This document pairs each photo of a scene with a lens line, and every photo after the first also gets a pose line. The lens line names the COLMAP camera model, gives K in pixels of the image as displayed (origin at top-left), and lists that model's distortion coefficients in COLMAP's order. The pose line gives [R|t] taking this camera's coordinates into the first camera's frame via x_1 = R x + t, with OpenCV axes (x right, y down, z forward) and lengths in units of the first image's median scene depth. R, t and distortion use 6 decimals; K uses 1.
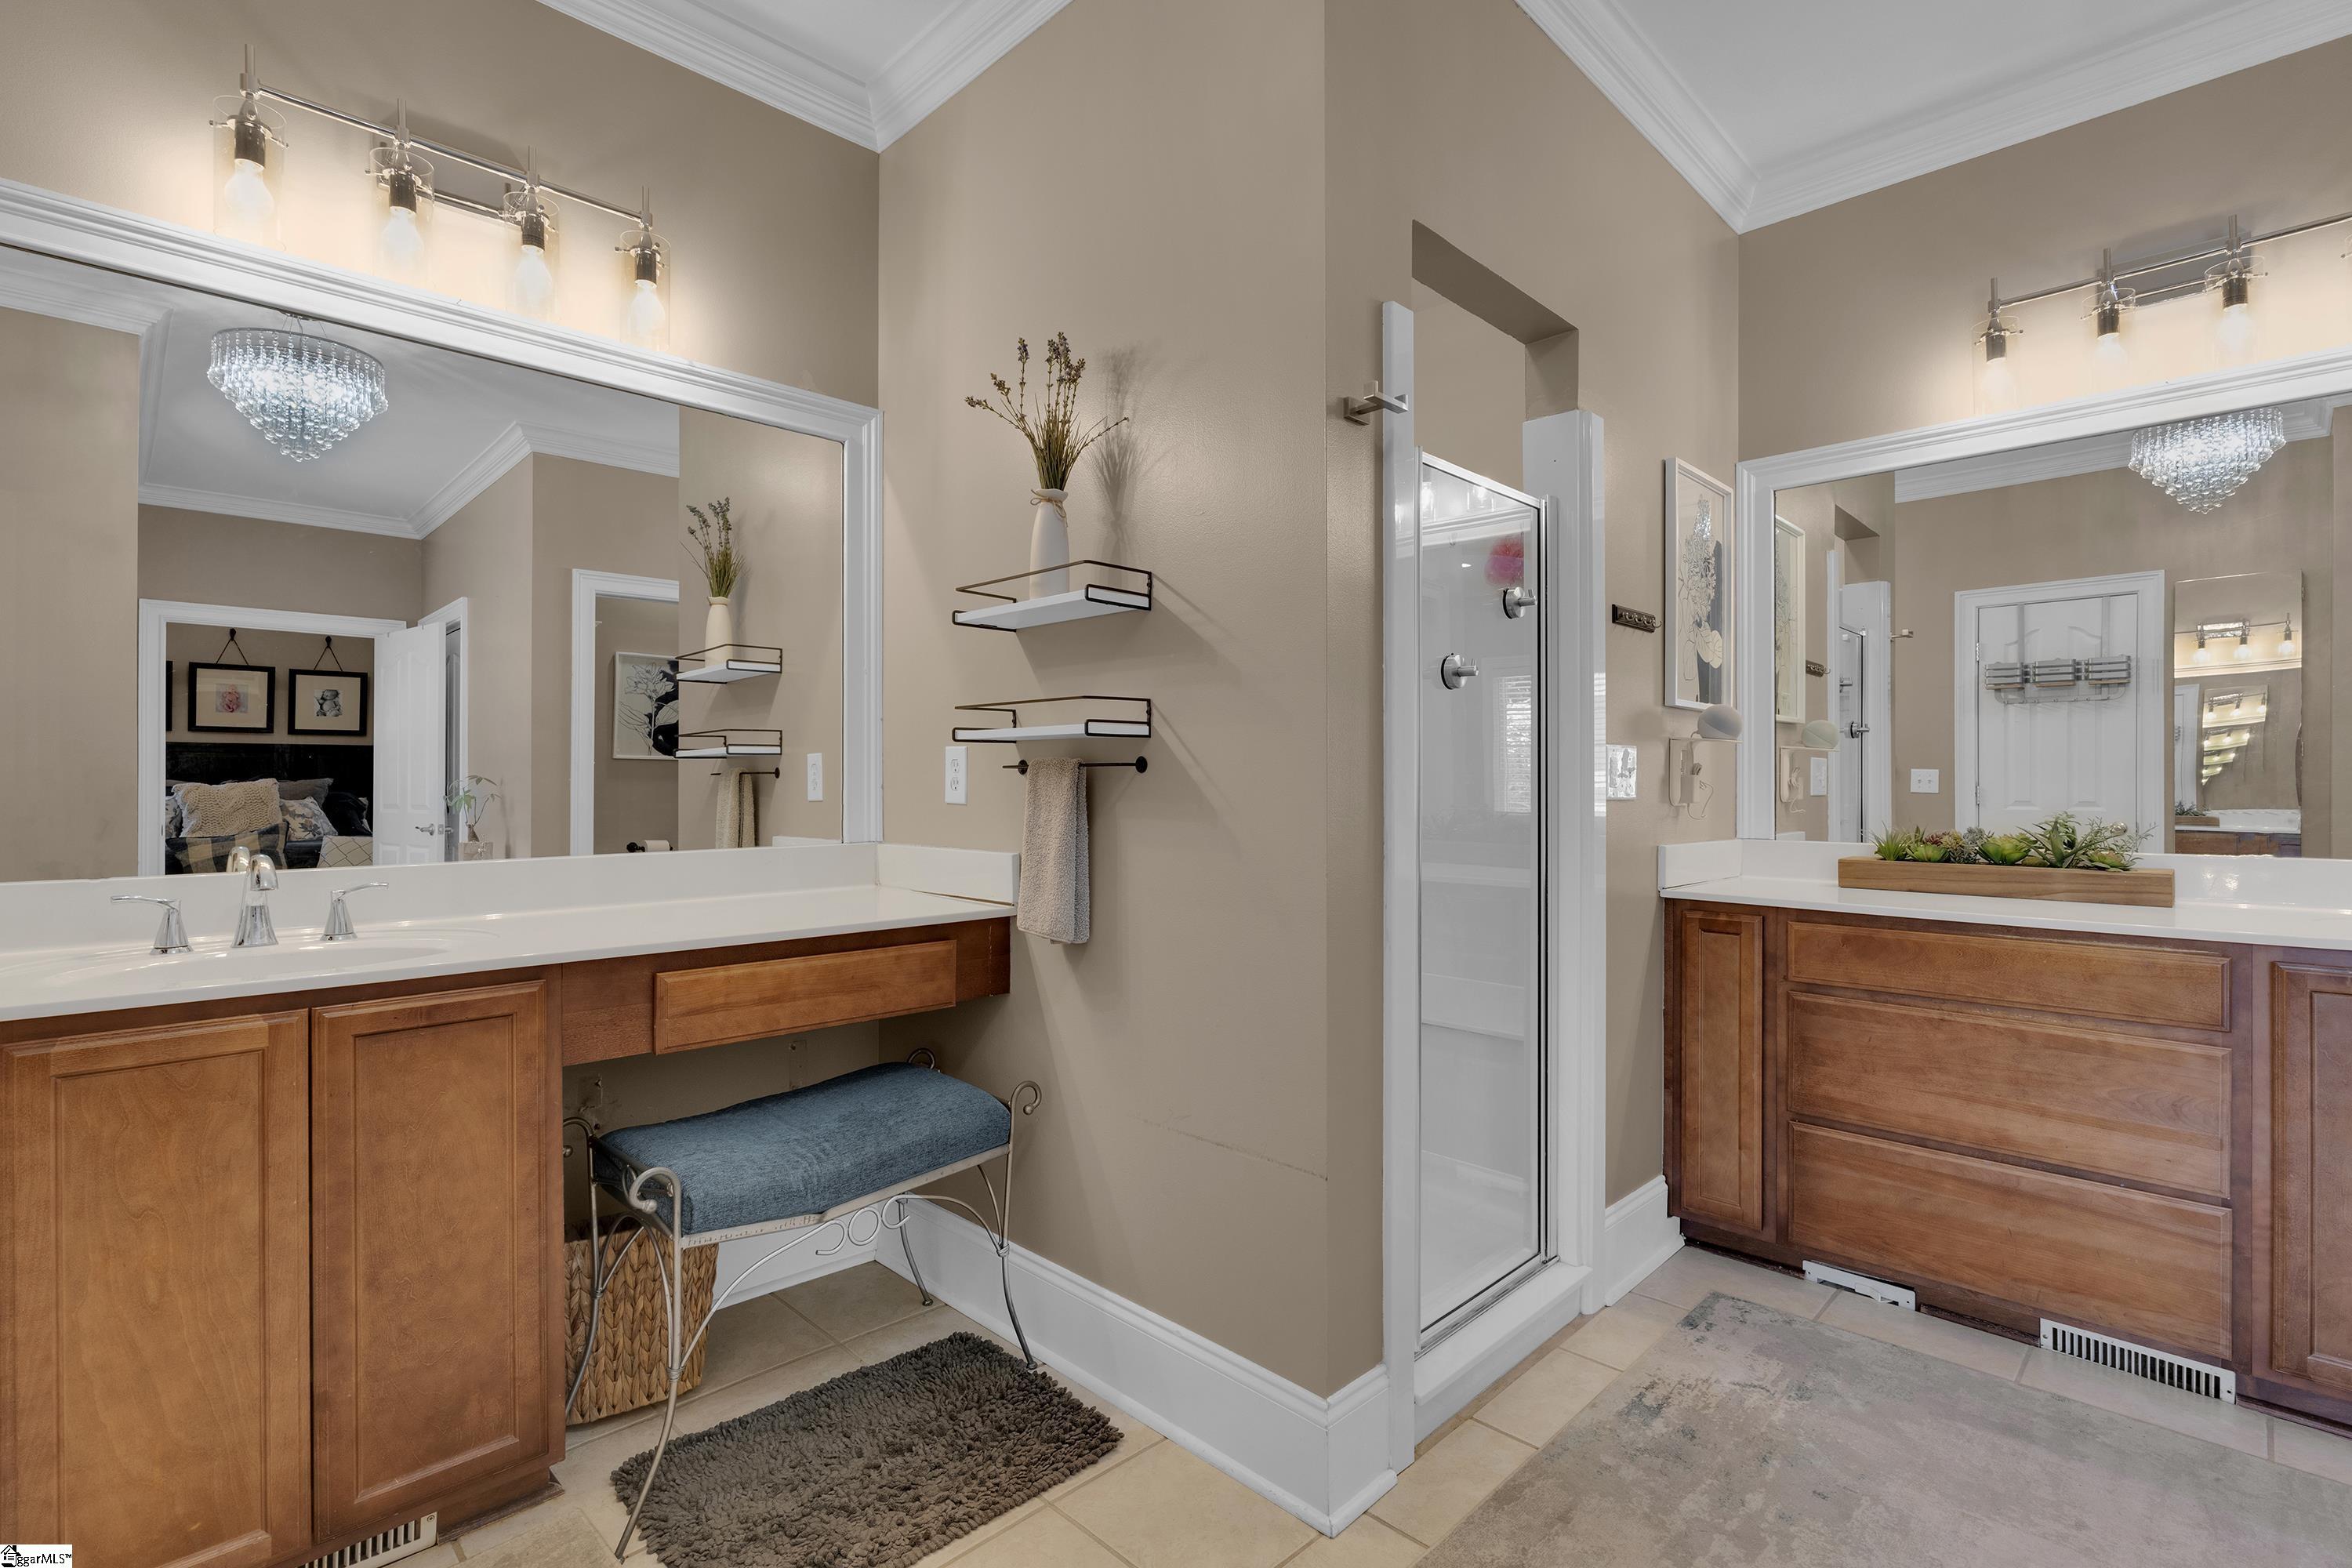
lens RADIAL K [[1042.5, 0, 1169.2], [0, 1042.5, 790.0], [0, 0, 1]] dist [-0.003346, -0.000698]
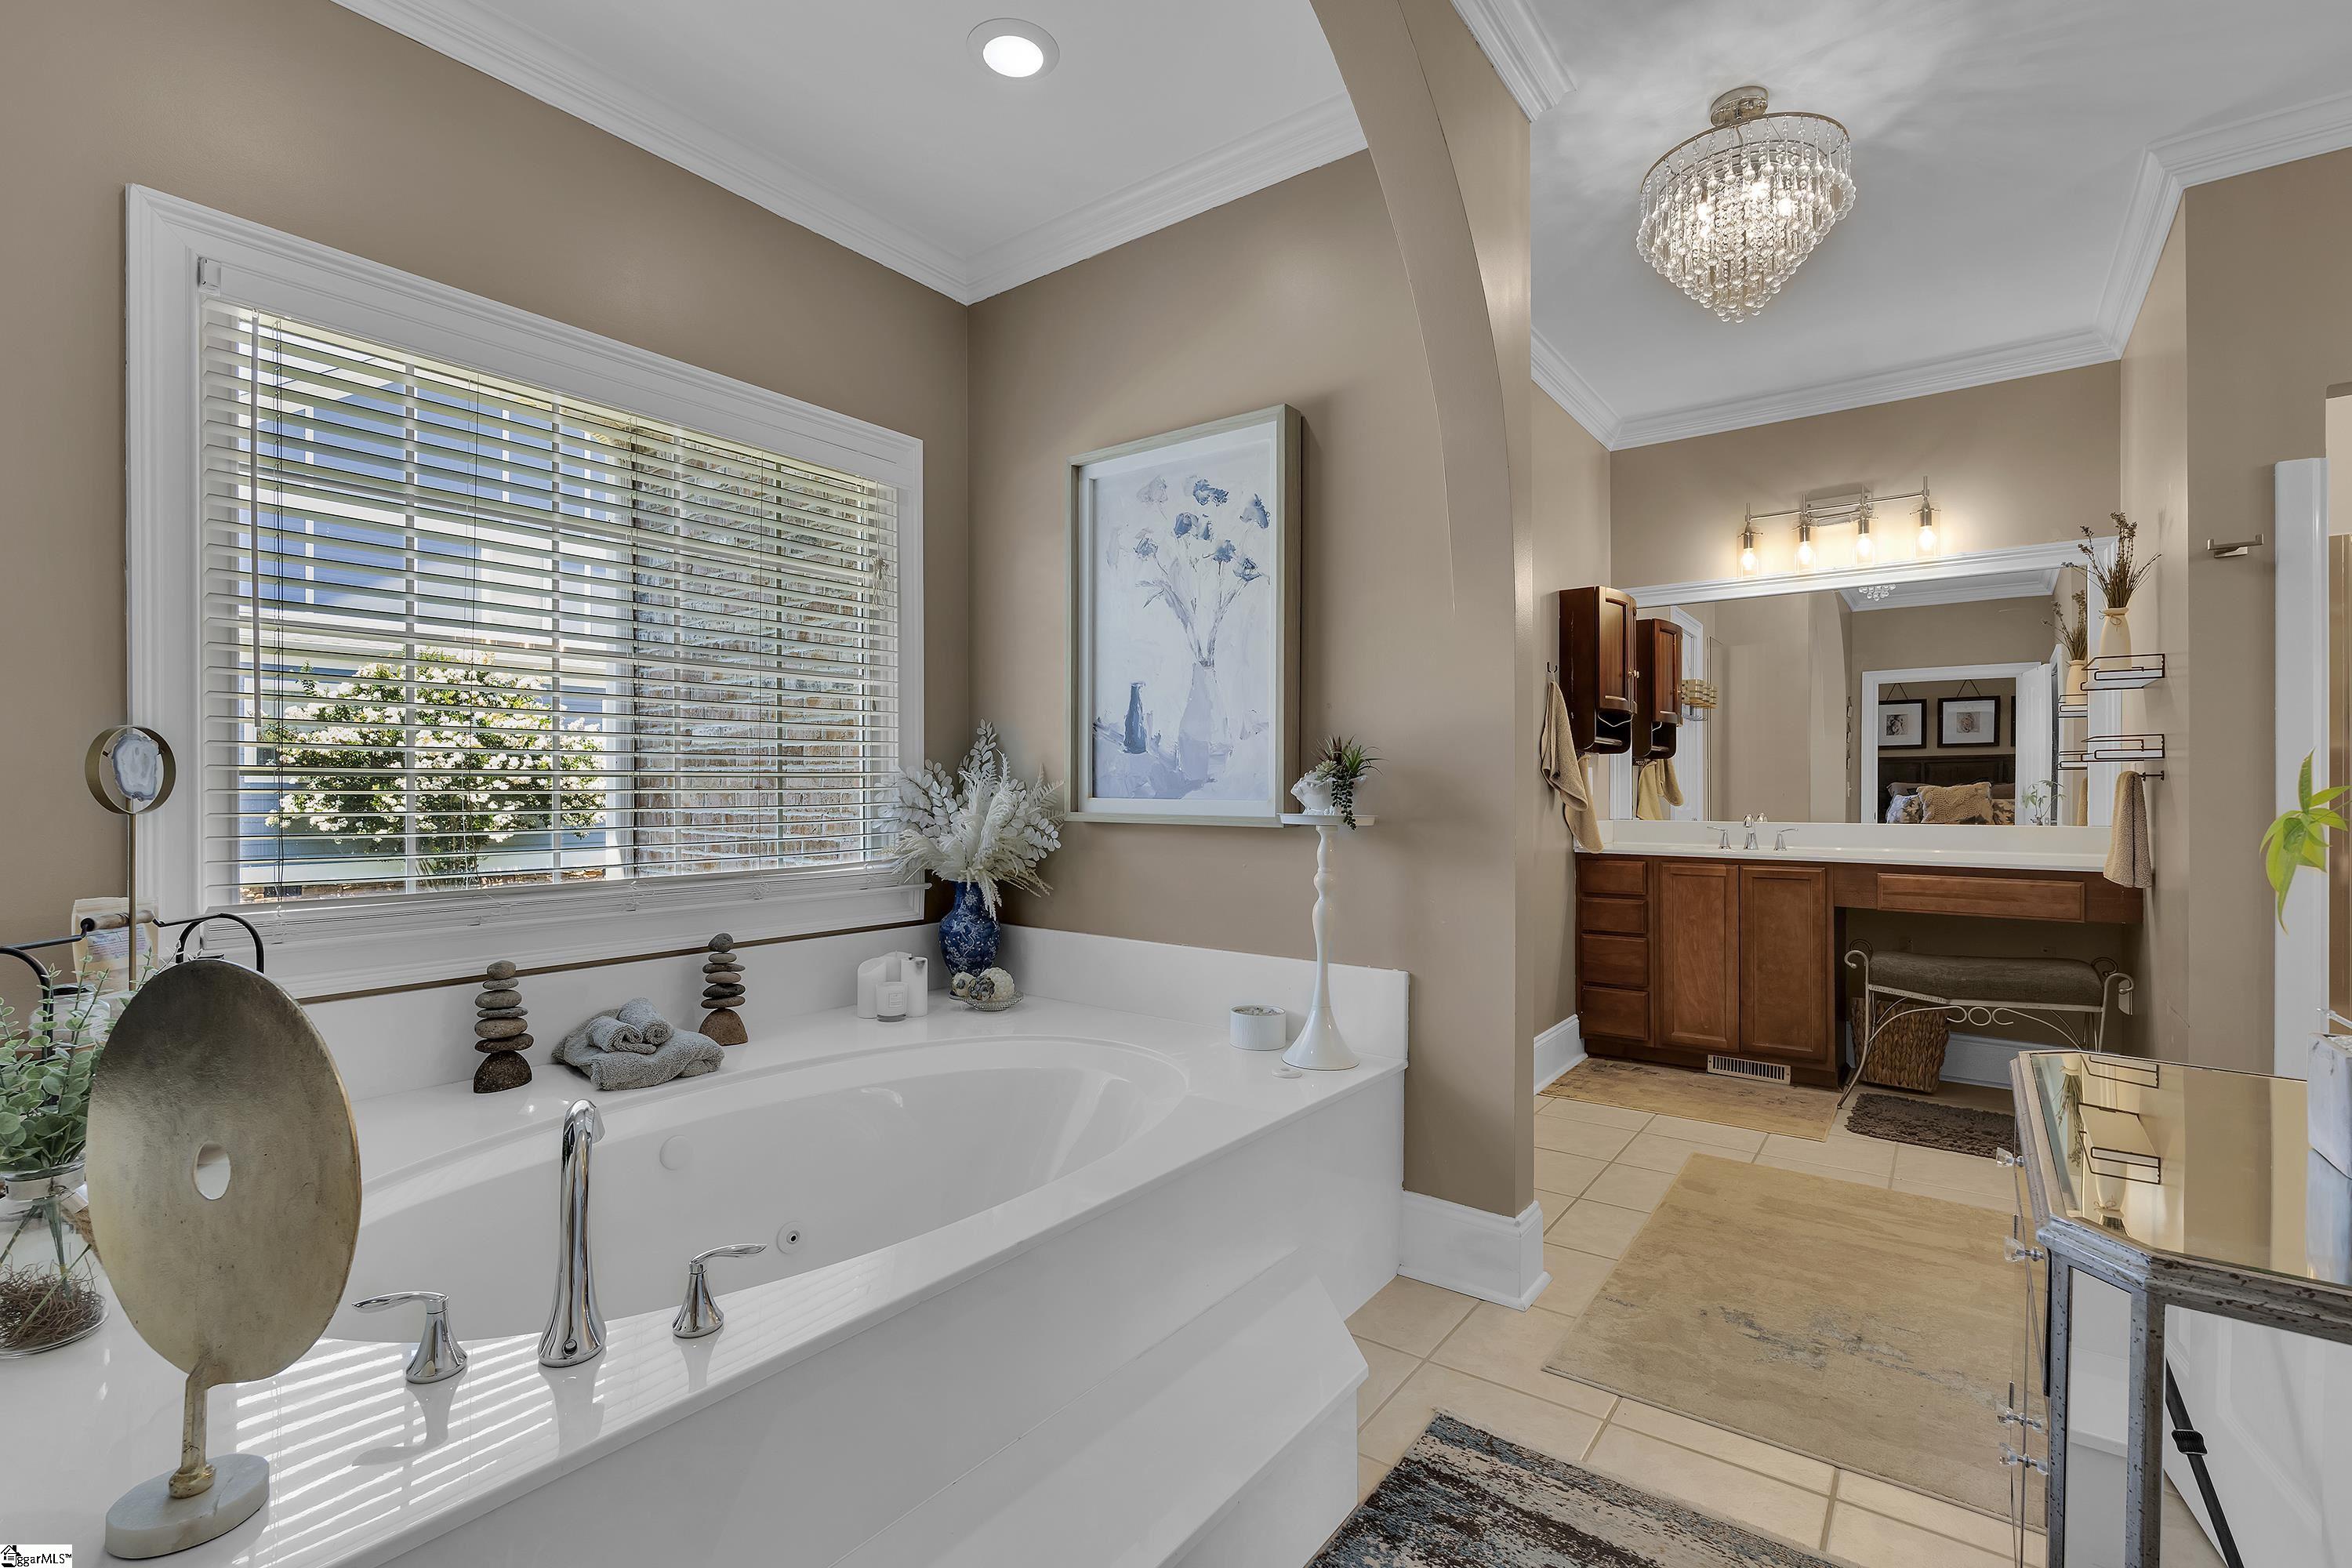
lens RADIAL K [[1042.5, 0, 1169.2], [0, 1042.5, 790.0], [0, 0, 1]] dist [-0.003346, -0.000698]
pose [[0.154168, 0.003115, -0.988040, 1.475860], [-0.003270, 0.999991, 0.002643, -0.000932], [0.988039, 0.002824, 0.154177, -0.836751]]
